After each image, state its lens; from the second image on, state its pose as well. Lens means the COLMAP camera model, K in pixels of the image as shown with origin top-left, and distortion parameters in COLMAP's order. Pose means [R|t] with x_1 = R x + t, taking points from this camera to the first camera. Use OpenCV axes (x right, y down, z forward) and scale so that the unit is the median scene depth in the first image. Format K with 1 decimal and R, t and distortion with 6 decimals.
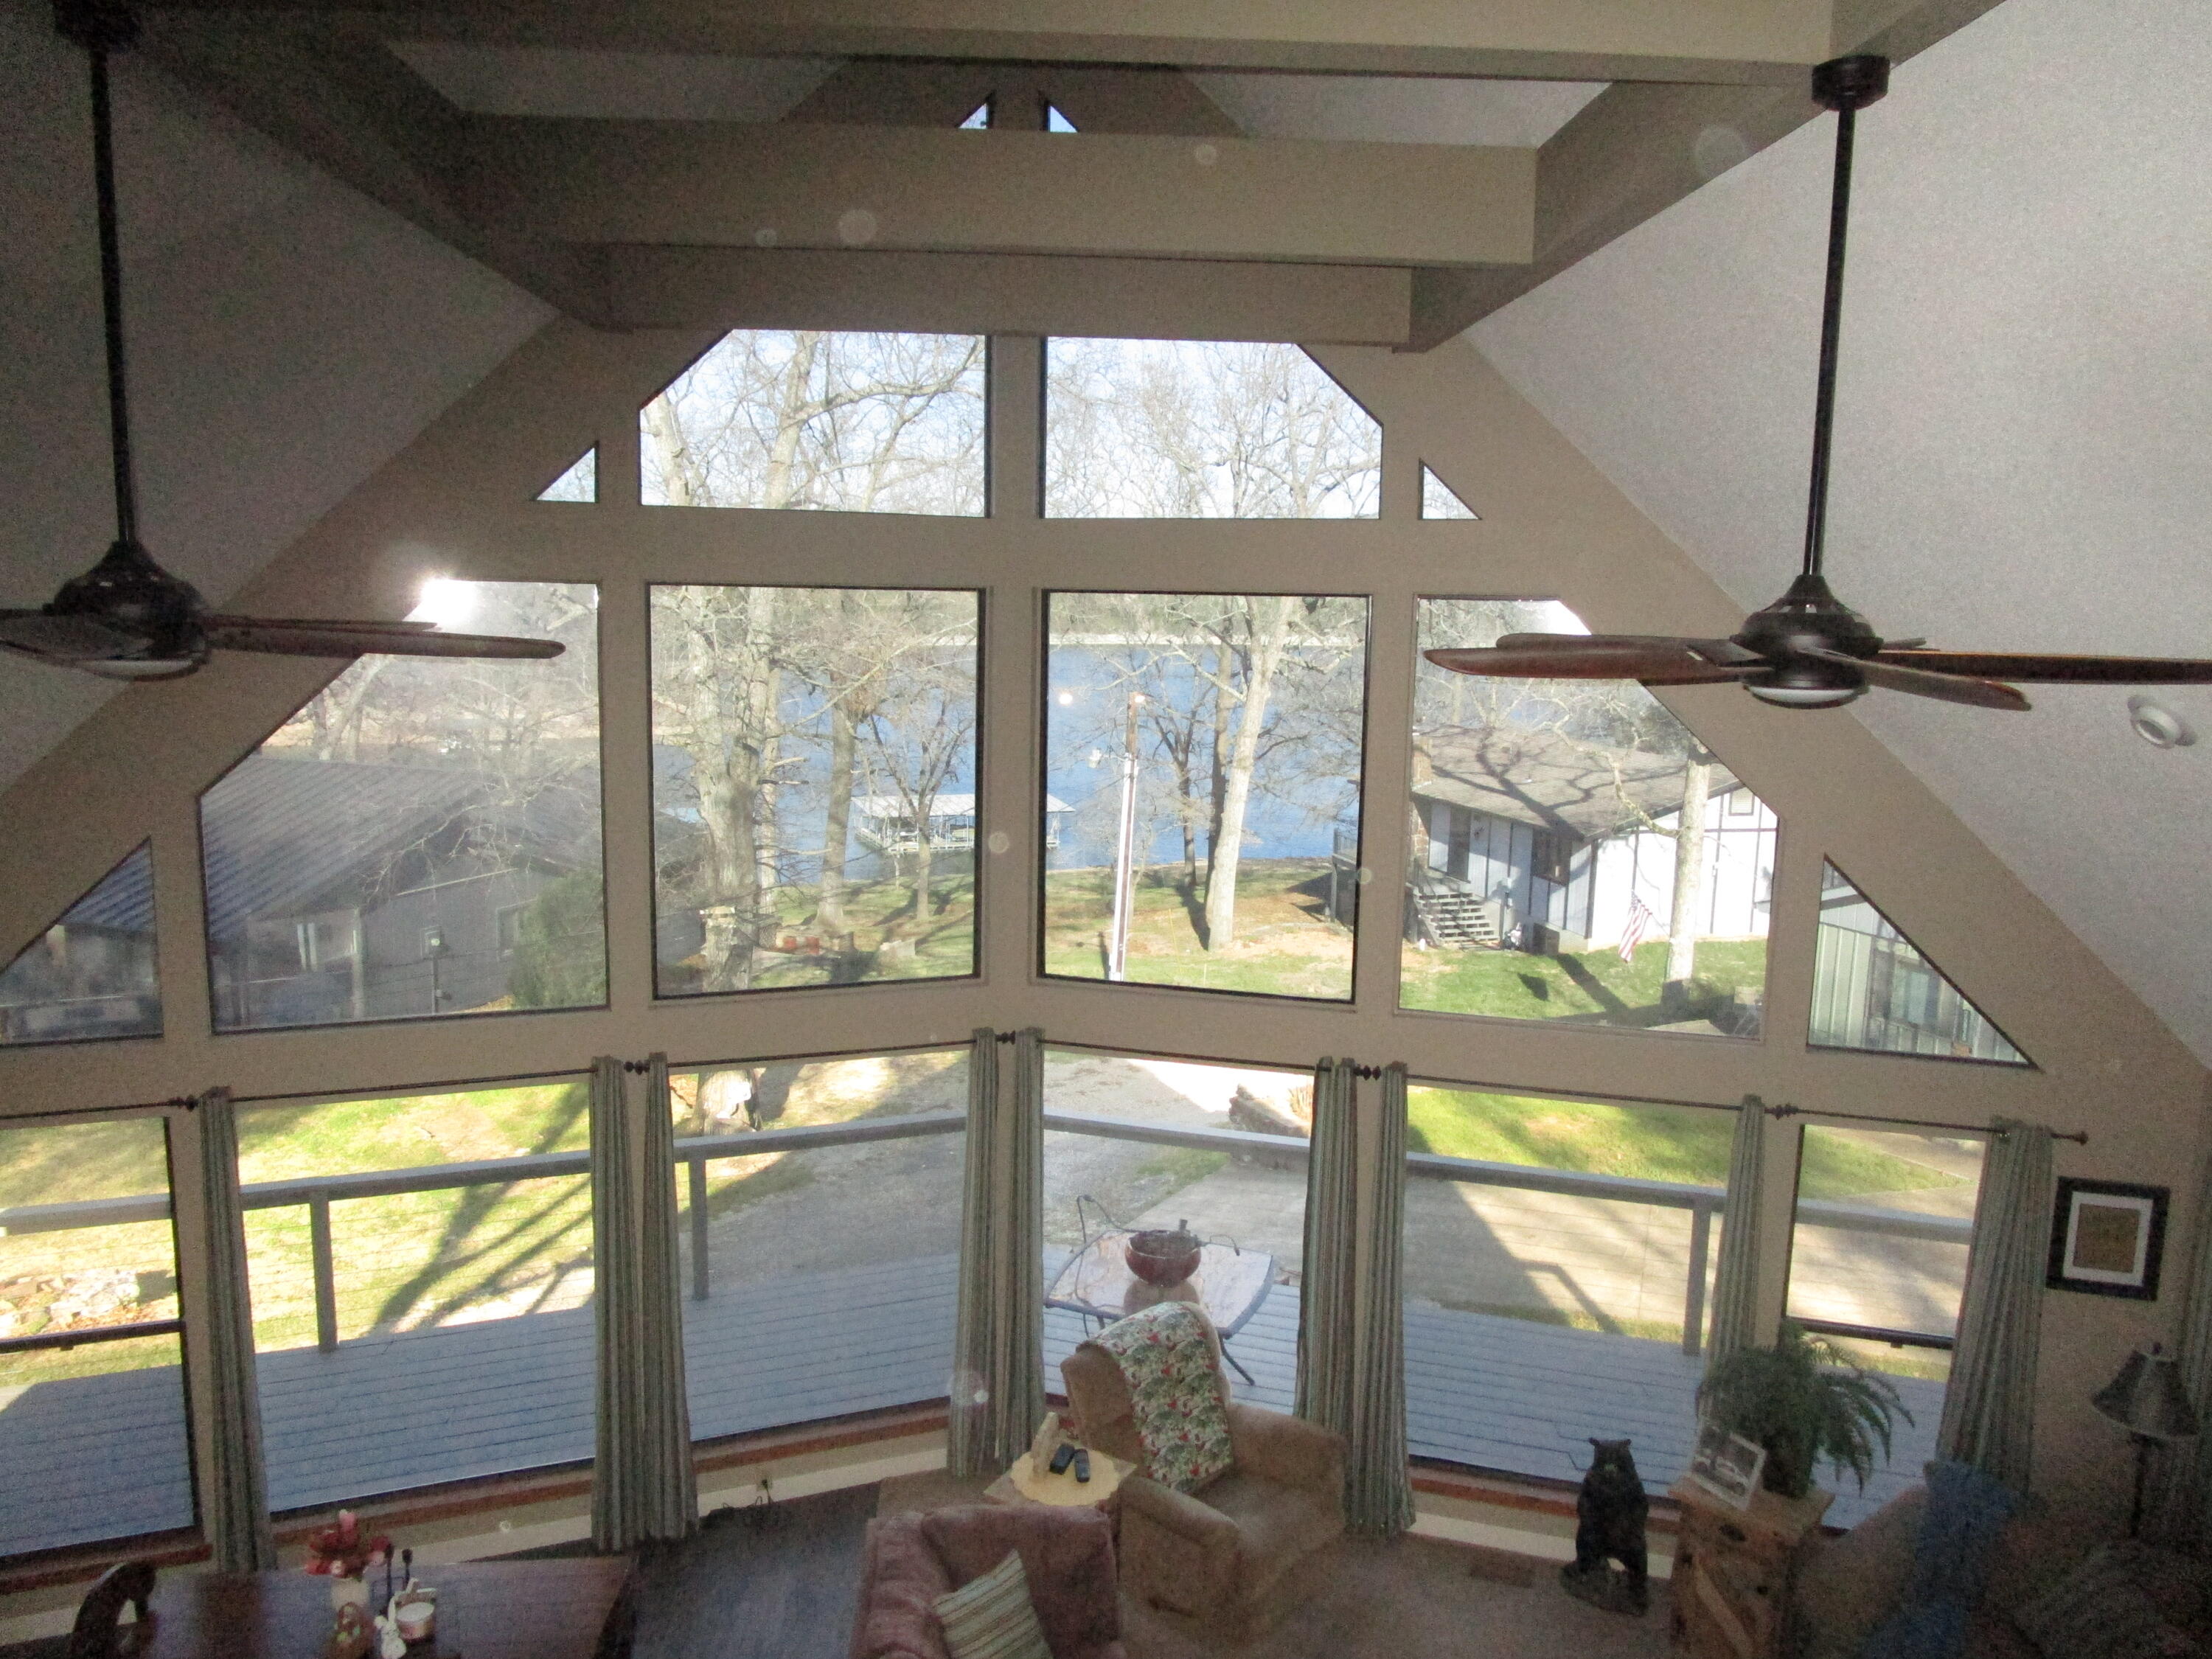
lens RADIAL K [[1572.7, 0, 1106.0], [0, 1572.7, 829.5], [0, 0, 1]] dist [-0.031665, 0.008688]
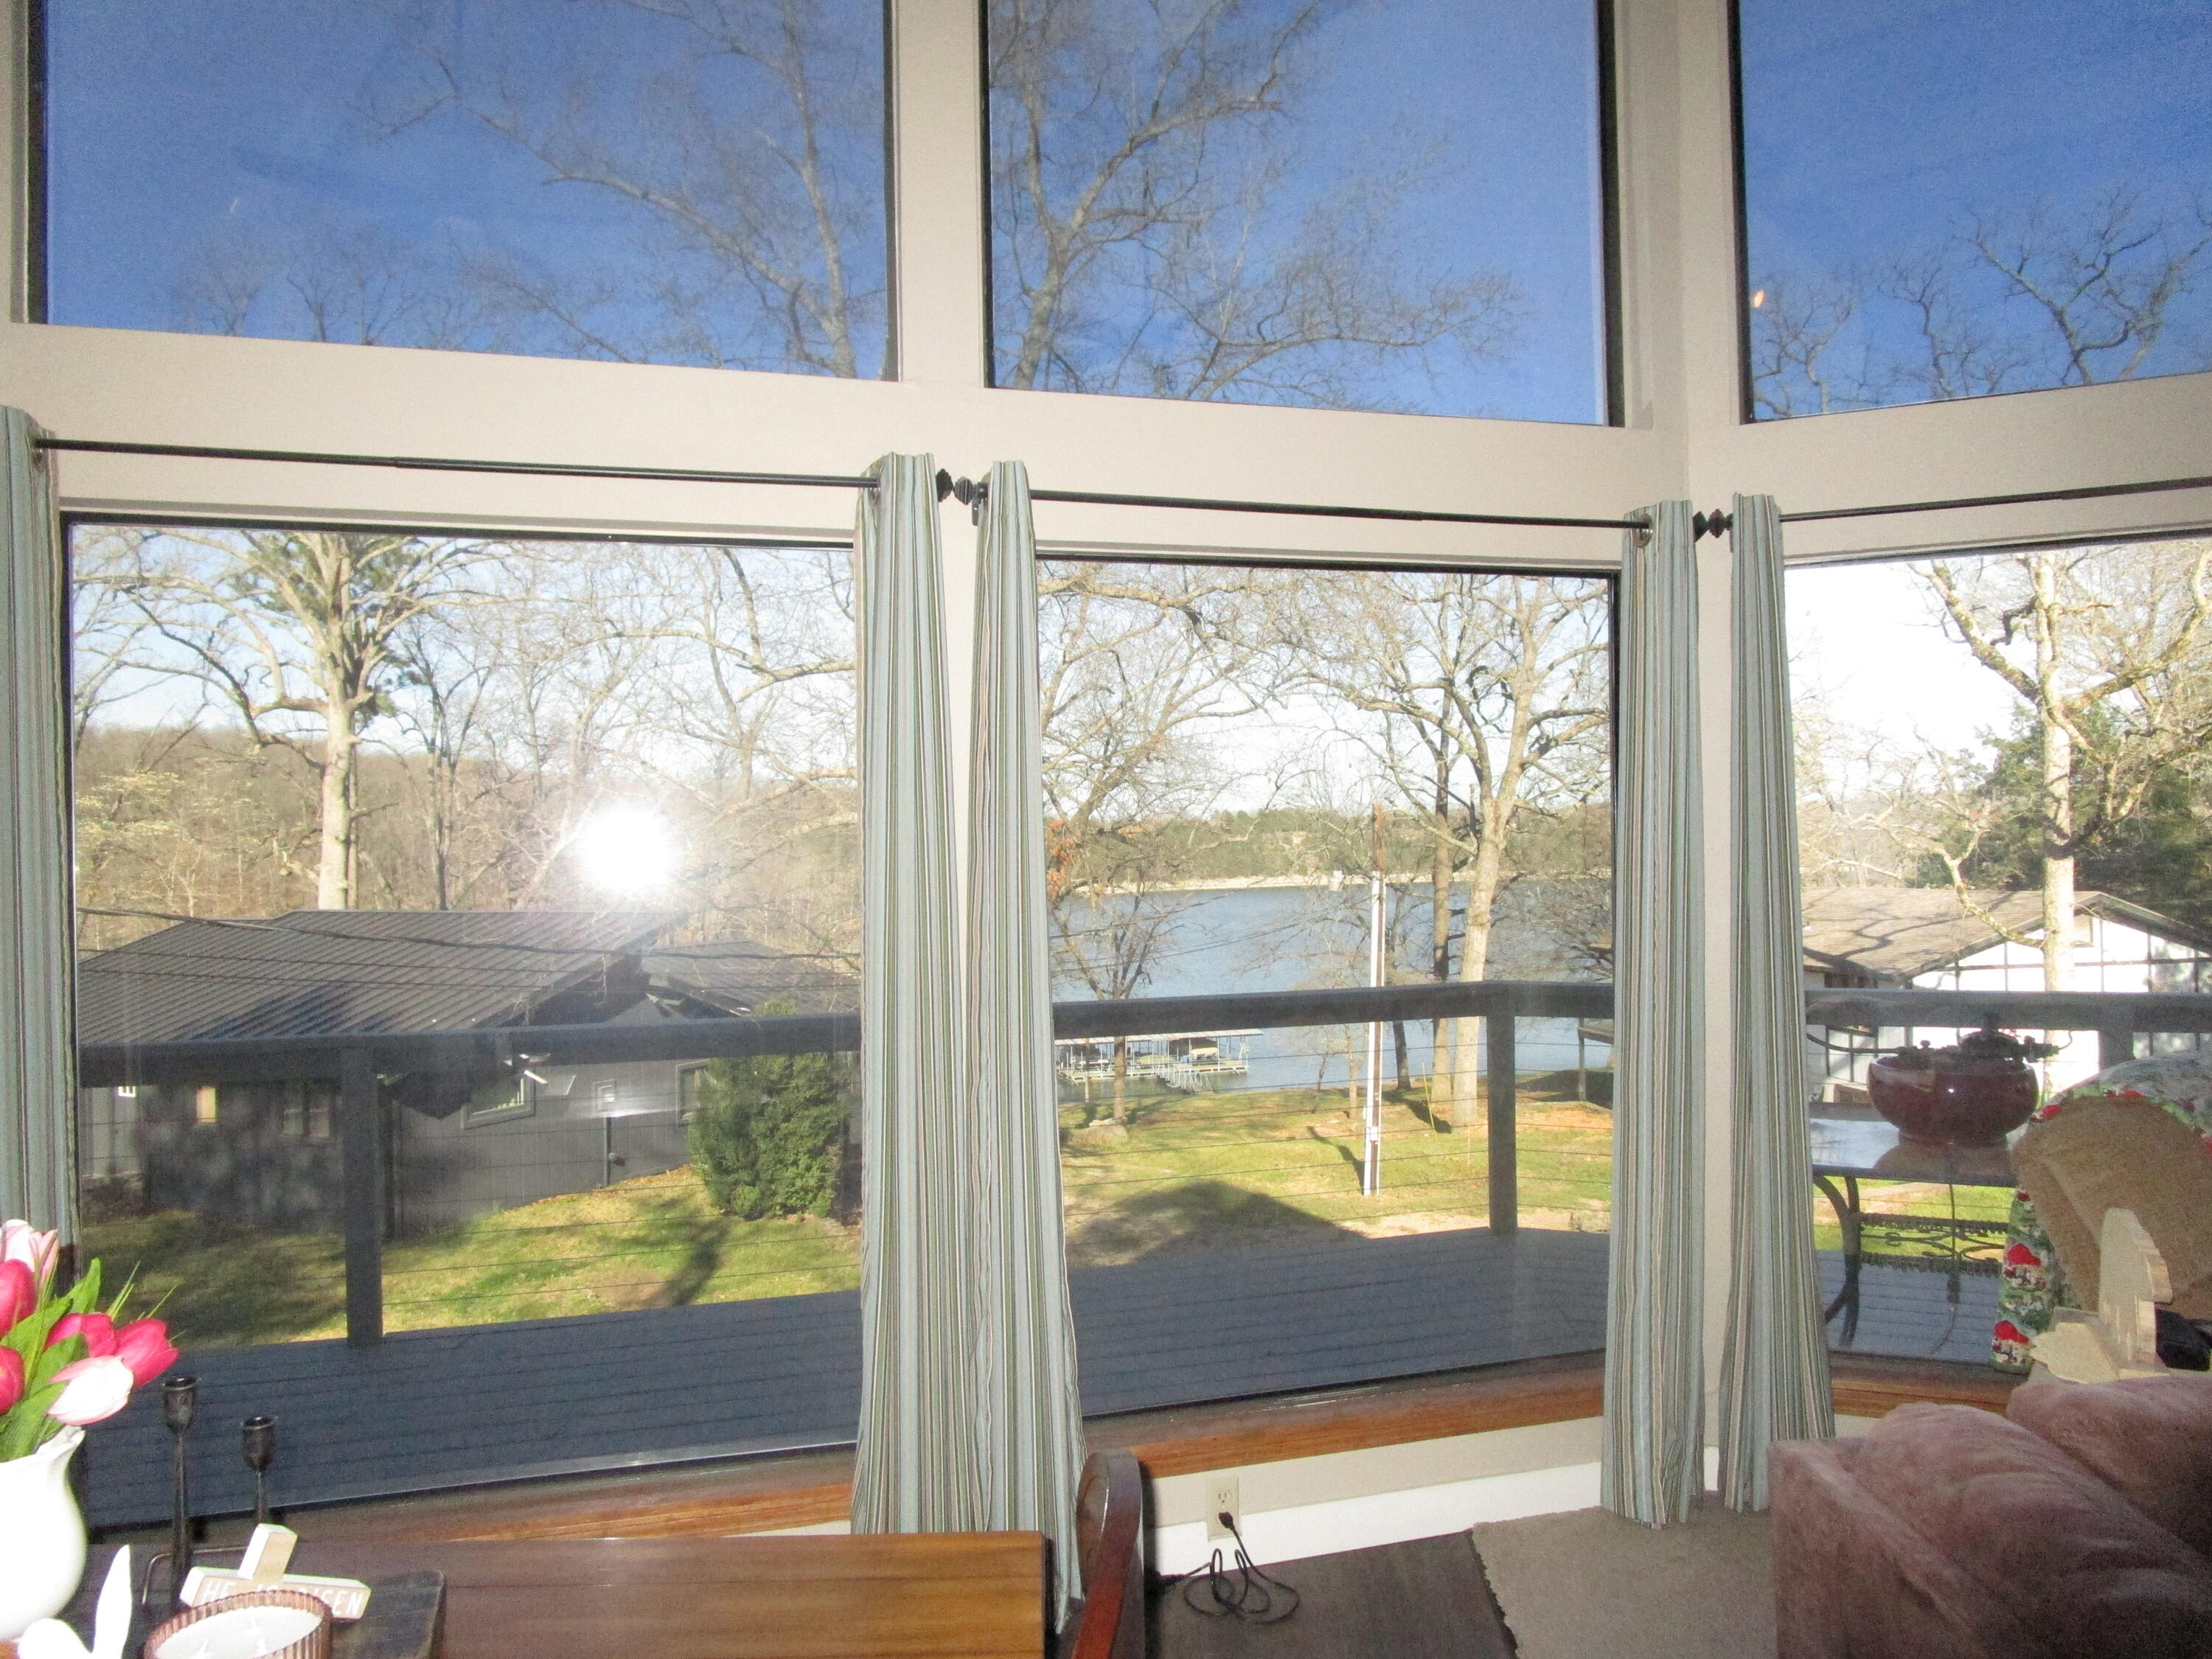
lens RADIAL K [[1631.8, 0, 1106.0], [0, 1631.8, 829.5], [0, 0, 1]] dist [-0.008210, -0.001398]
pose [[0.992737, -0.044534, -0.111762, -0.032269], [0.029060, 0.990221, -0.136447, 0.047925], [0.116746, 0.132208, 0.984323, 0.085862]]
